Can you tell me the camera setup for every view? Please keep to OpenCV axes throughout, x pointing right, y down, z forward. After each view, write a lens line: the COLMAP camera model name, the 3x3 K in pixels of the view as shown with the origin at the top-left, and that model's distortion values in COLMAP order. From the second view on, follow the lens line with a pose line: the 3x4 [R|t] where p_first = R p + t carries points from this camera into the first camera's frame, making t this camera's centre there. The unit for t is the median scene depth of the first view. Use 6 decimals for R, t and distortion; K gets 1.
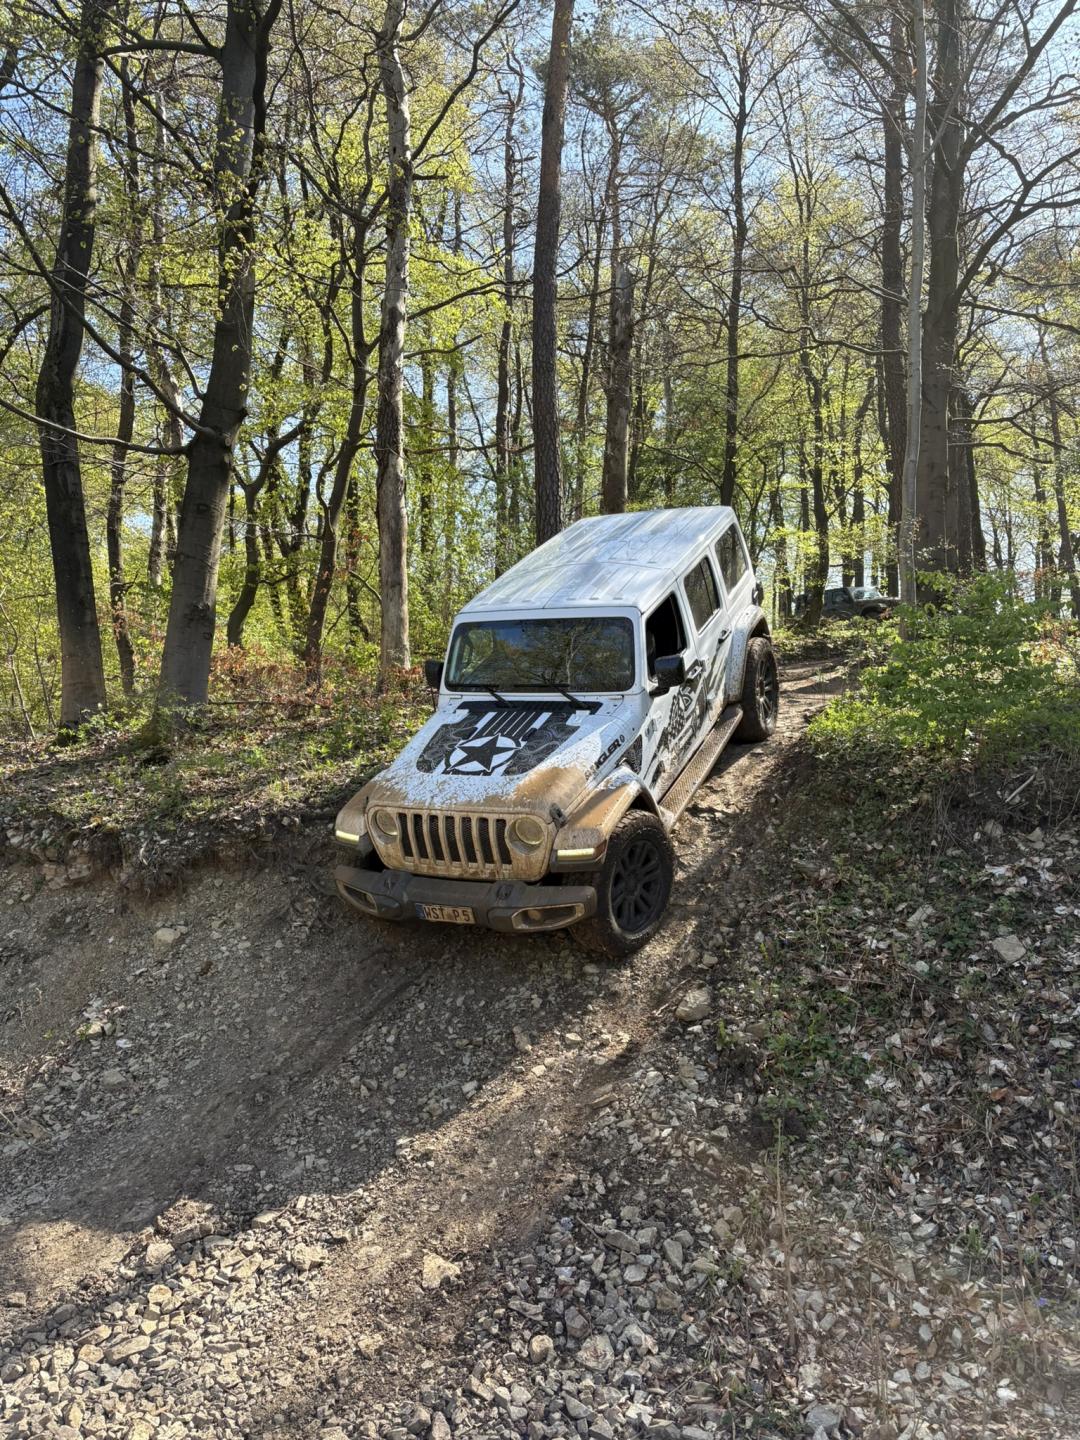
lens RADIAL K [[1070.6, 0, 543.5], [0, 1070.6, 722.0], [0, 0, 1]] dist [0.066268, -0.074961]
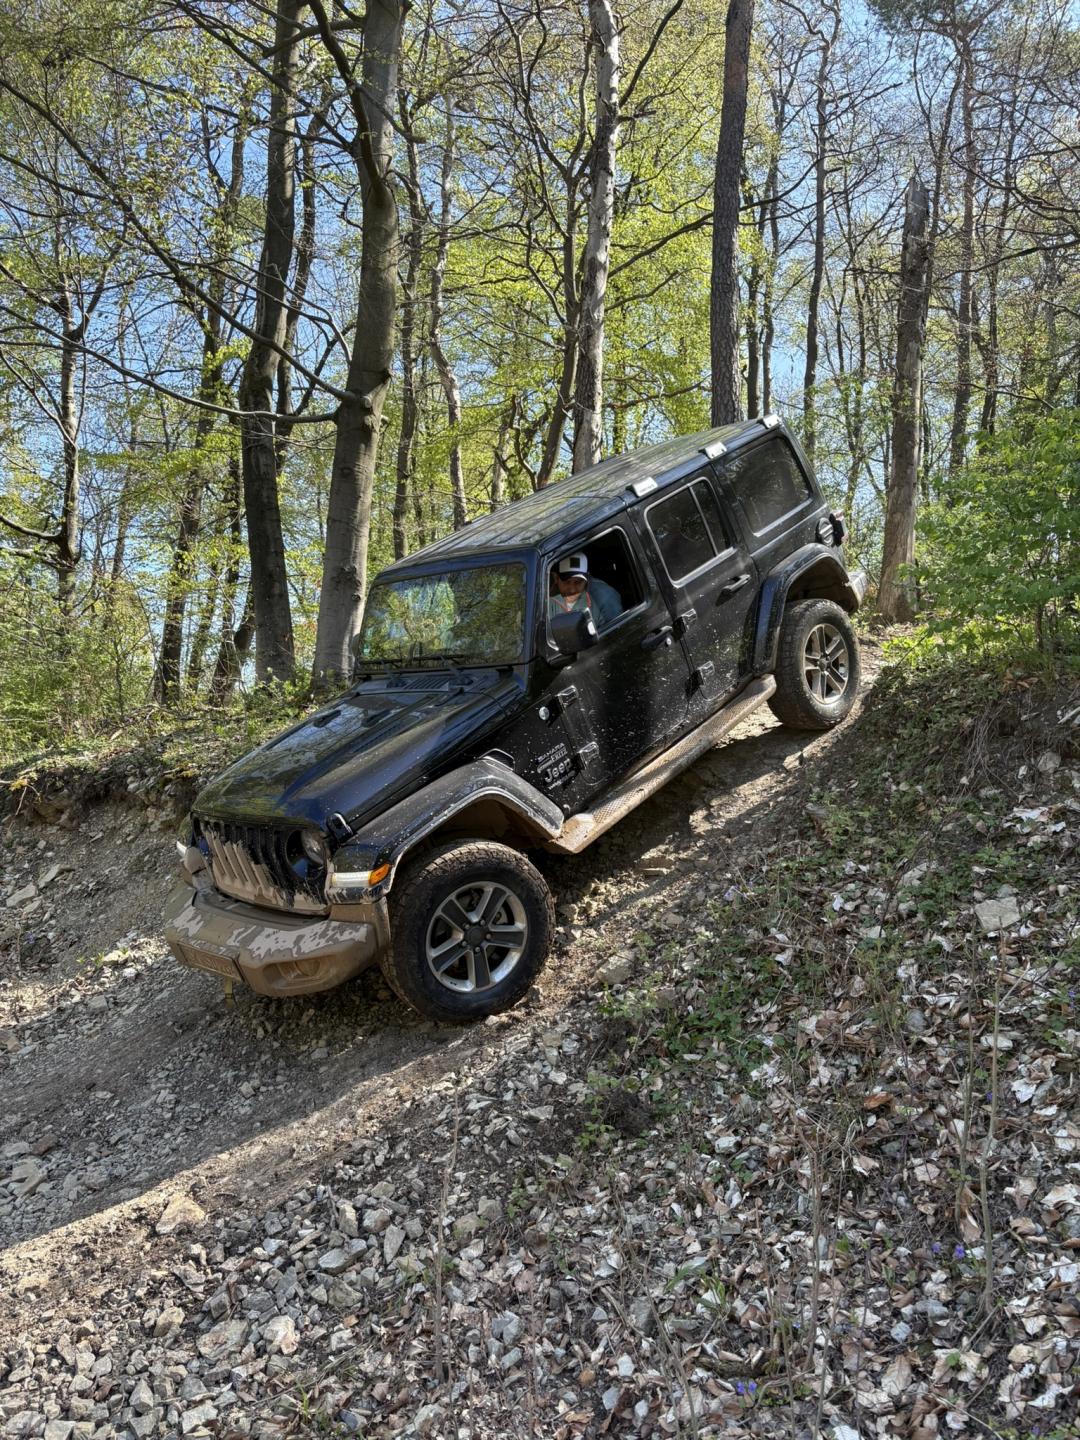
lens RADIAL K [[1071.5, 0, 552.6], [0, 1071.5, 719.9], [0, 0, 1]] dist [0.057820, -0.061445]
pose [[0.932352, -0.013848, -0.361286, 0.451014], [0.012464, 0.999903, -0.006162, 0.087248], [0.361336, 0.001242, 0.932435, 0.239192]]
